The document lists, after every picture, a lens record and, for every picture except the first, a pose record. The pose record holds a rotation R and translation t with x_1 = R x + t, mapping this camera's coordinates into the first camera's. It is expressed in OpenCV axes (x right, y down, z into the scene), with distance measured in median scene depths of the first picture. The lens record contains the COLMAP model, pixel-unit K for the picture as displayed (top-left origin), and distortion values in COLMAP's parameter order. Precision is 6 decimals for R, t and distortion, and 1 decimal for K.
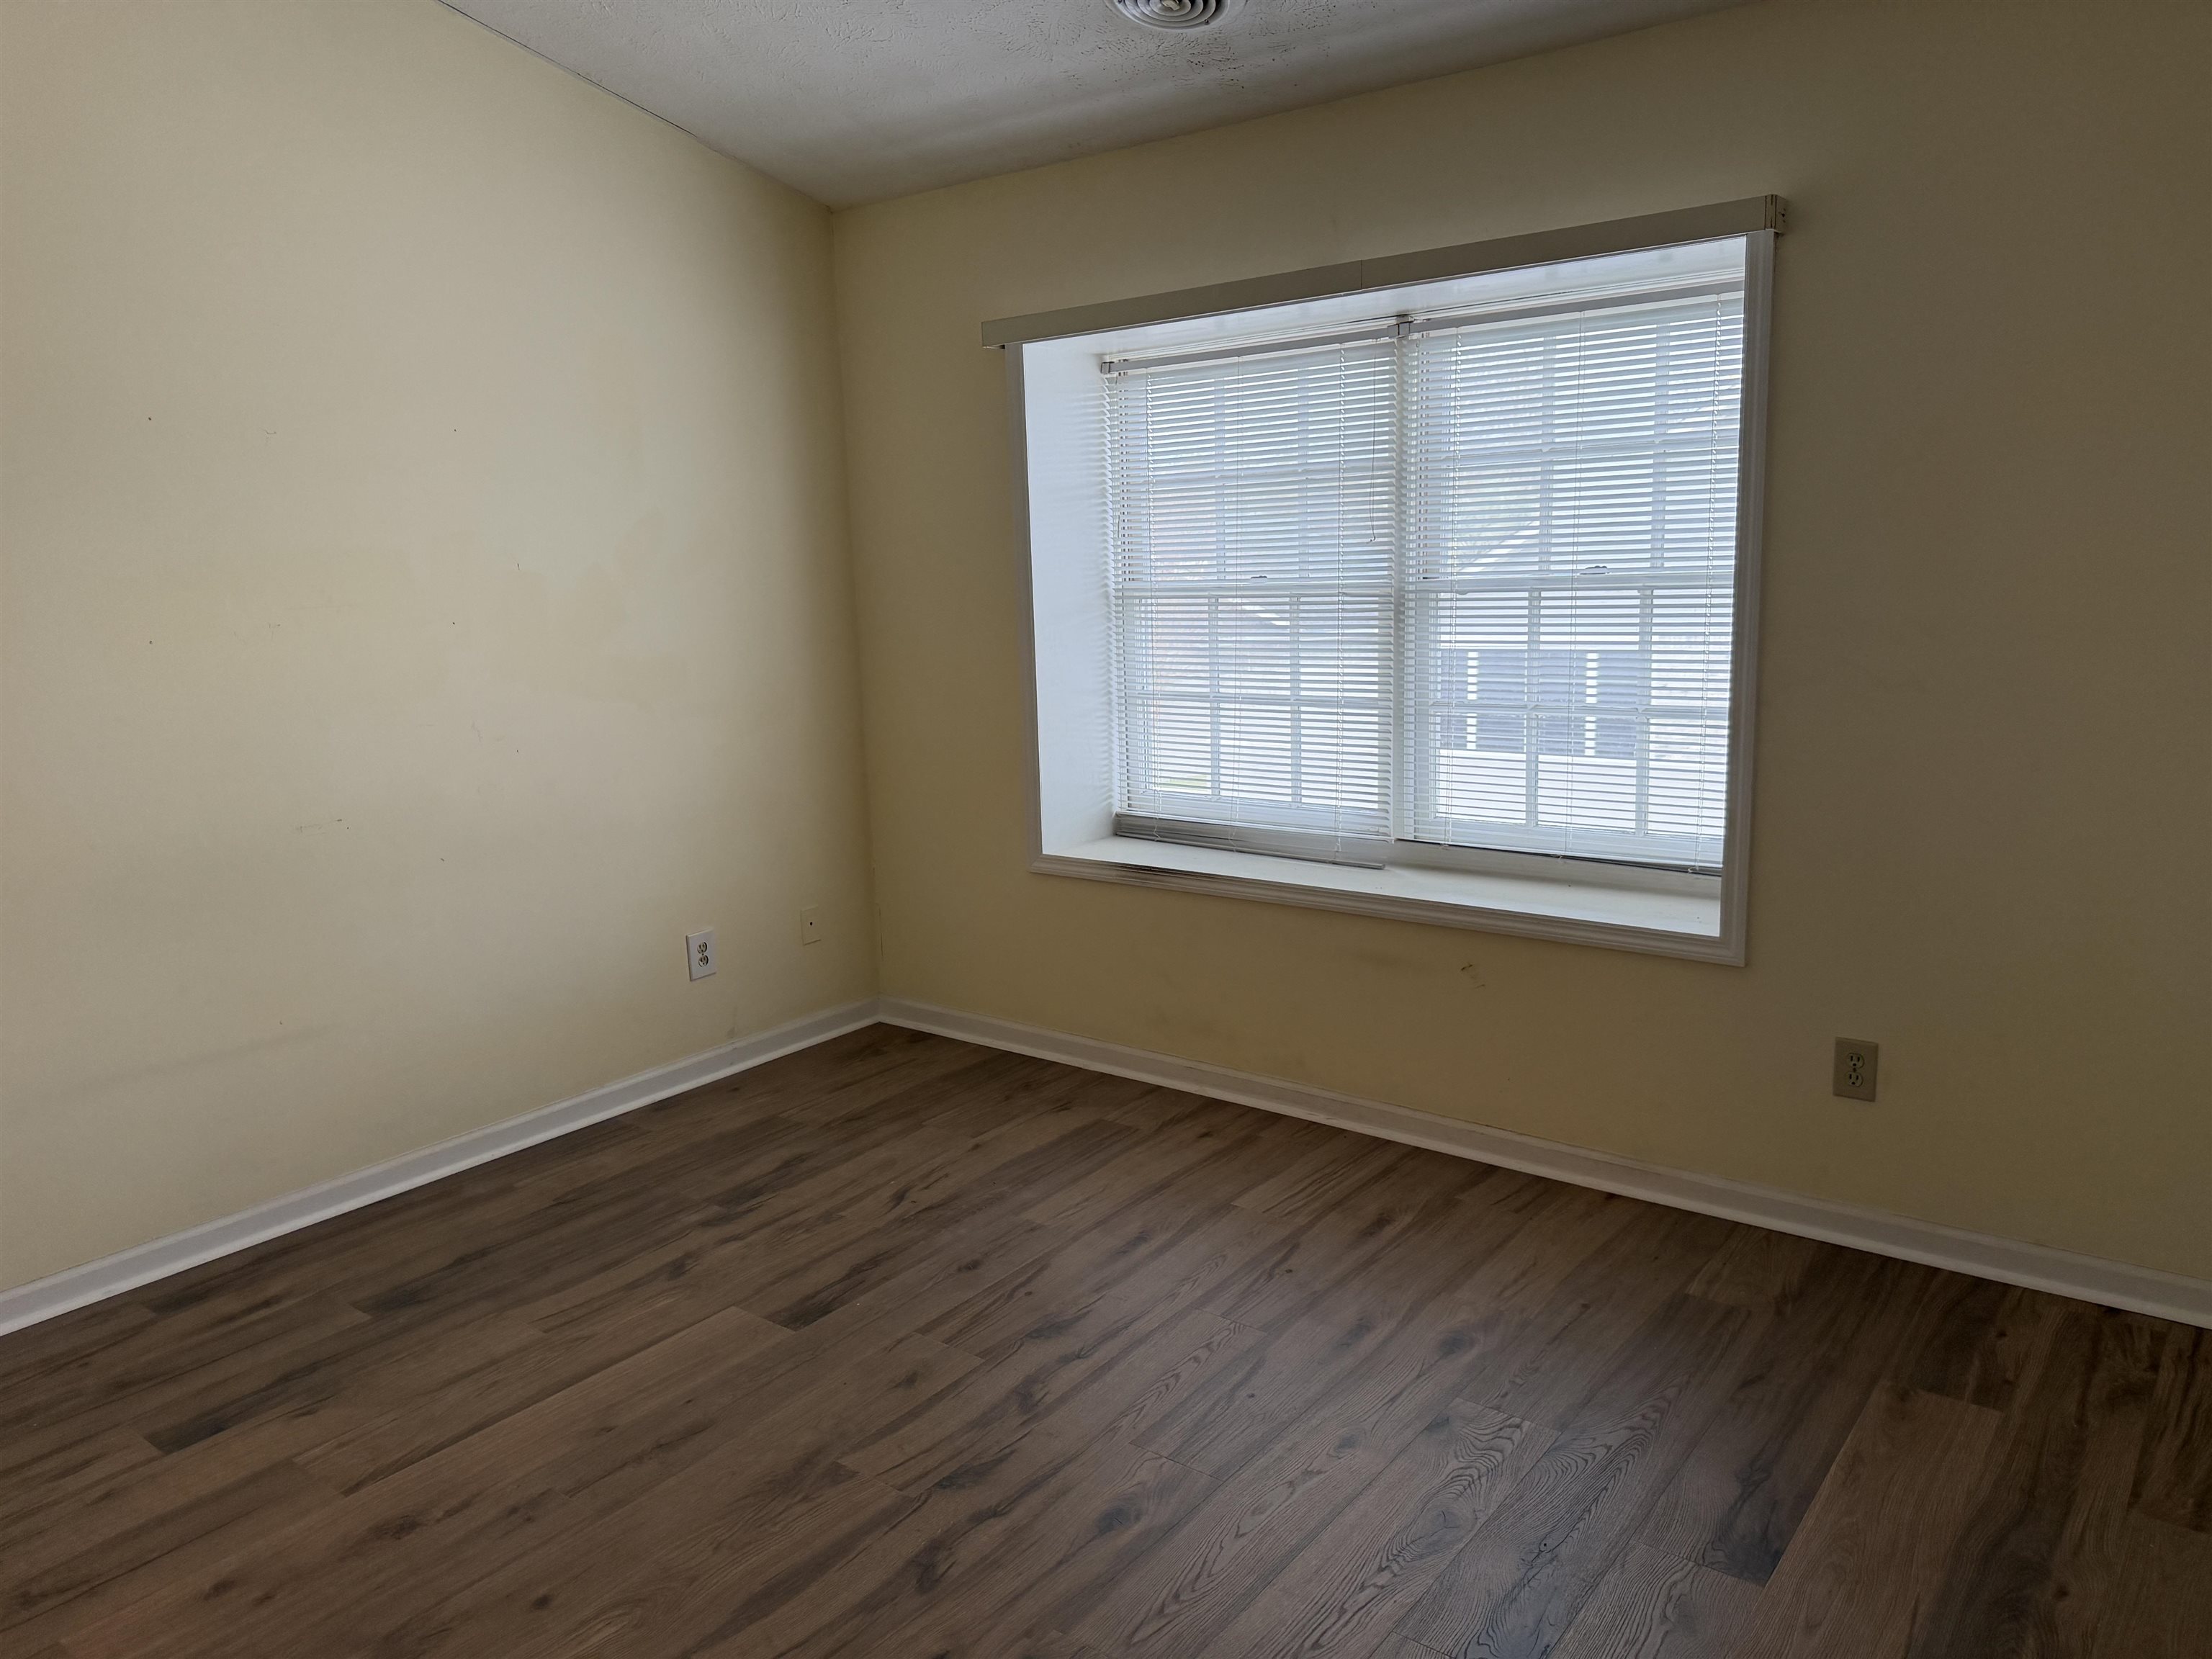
lens RADIAL K [[1579.0, 0, 1106.0], [0, 1579.0, 829.5], [0, 0, 1]] dist [0.145658, -0.212401]
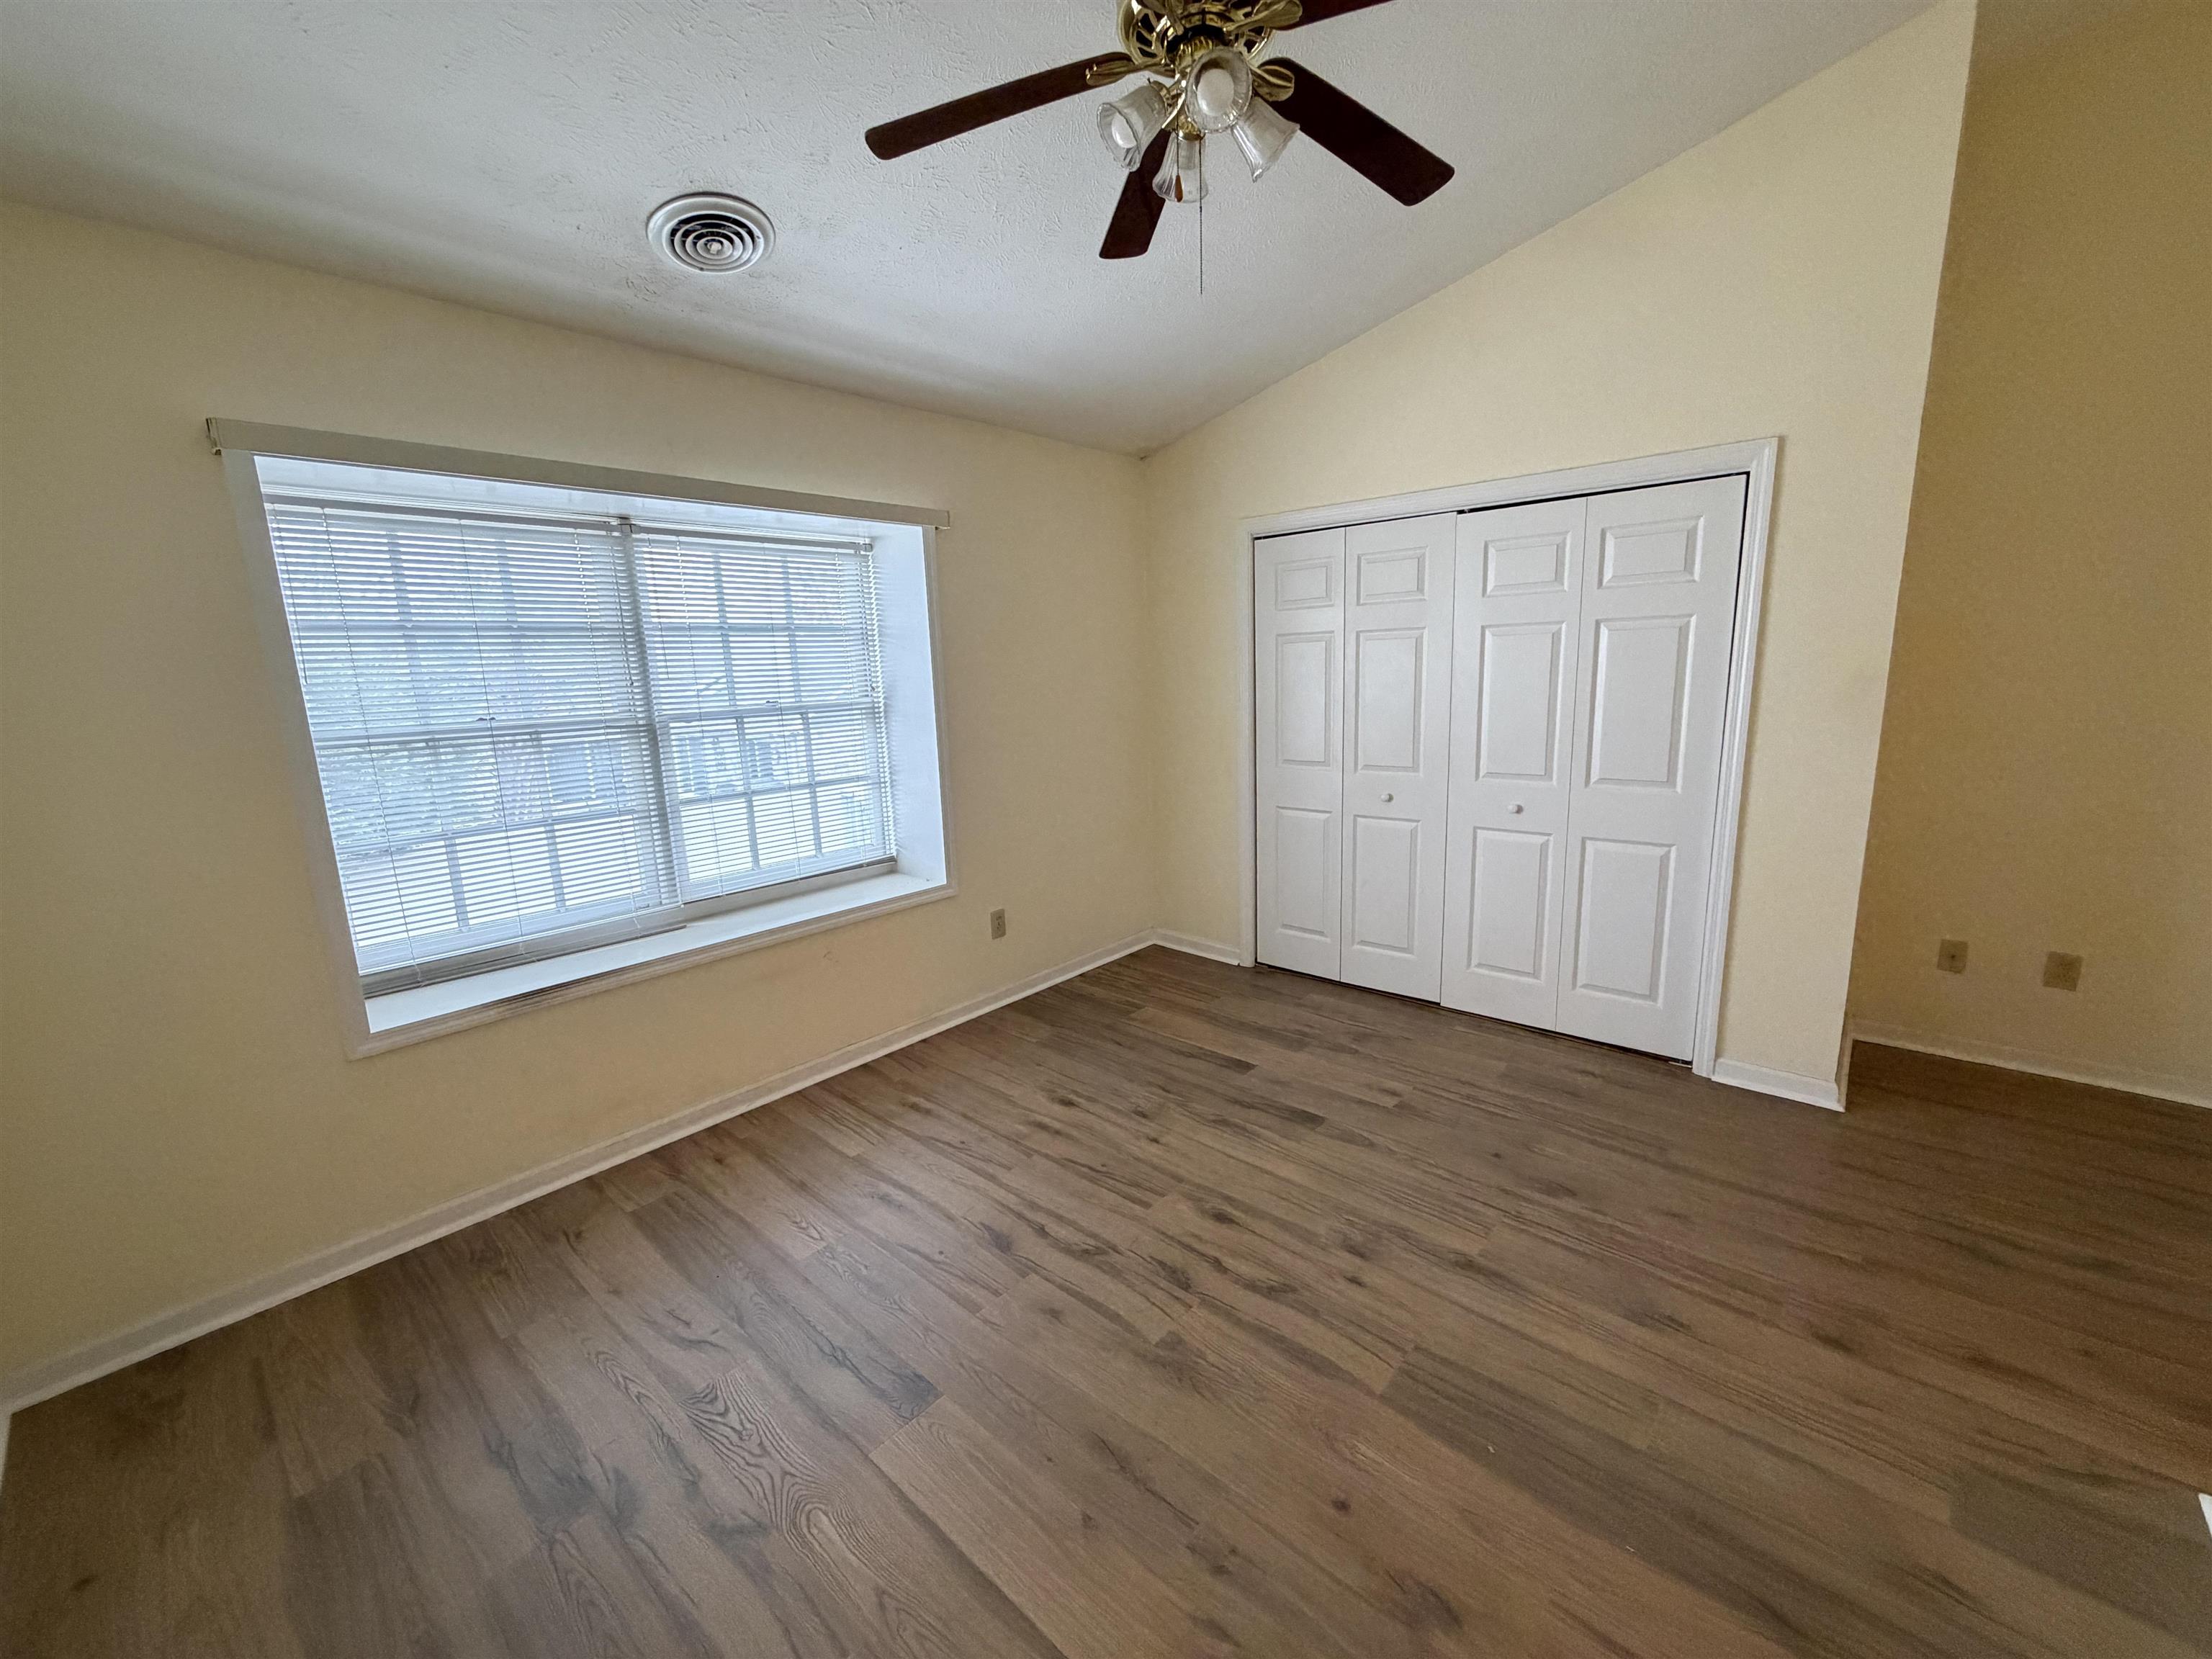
lens RADIAL K [[878.0, 0, 1106.0], [0, 878.0, 829.5], [0, 0, 1]] dist [0.000802, -0.000186]
pose [[0.057540, -0.155619, 0.986140, -0.610335], [0.206744, 0.968221, 0.140728, -0.099754], [-0.976702, 0.195781, 0.087884, 0.659970]]
